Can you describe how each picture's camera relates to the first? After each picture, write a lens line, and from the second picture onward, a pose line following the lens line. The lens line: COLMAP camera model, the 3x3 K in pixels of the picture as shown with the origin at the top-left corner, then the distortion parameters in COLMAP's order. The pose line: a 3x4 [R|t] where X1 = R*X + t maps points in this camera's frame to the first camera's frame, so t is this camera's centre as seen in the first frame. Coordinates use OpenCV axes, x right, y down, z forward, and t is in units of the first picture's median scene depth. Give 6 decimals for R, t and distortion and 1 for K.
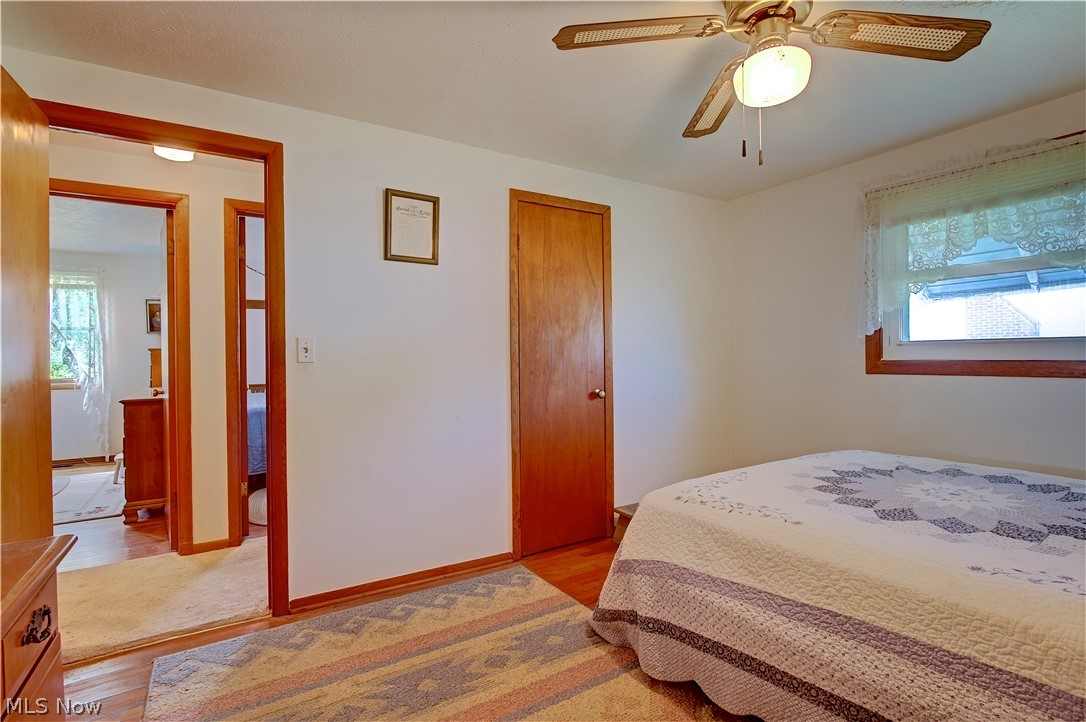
lens RADIAL K [[515.8, 0, 538.4], [0, 515.8, 357.5], [0, 0, 1]] dist [-0.004441, -0.000578]
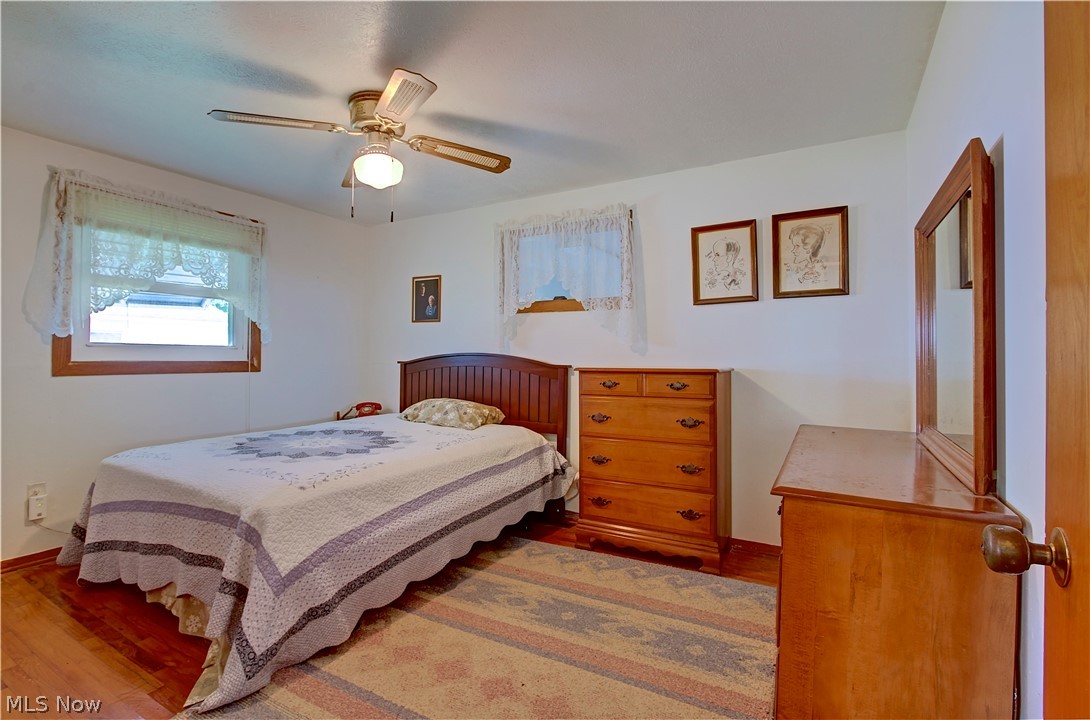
lens RADIAL K [[517.7, 0, 540.4], [0, 517.7, 356.5], [0, 0, 1]] dist [-0.004441, -0.000578]
pose [[-0.476825, 0.012199, 0.878914, -0.894736], [0.001820, 0.999915, -0.012891, 0.016398], [-0.878996, -0.004547, -0.476807, 1.069141]]
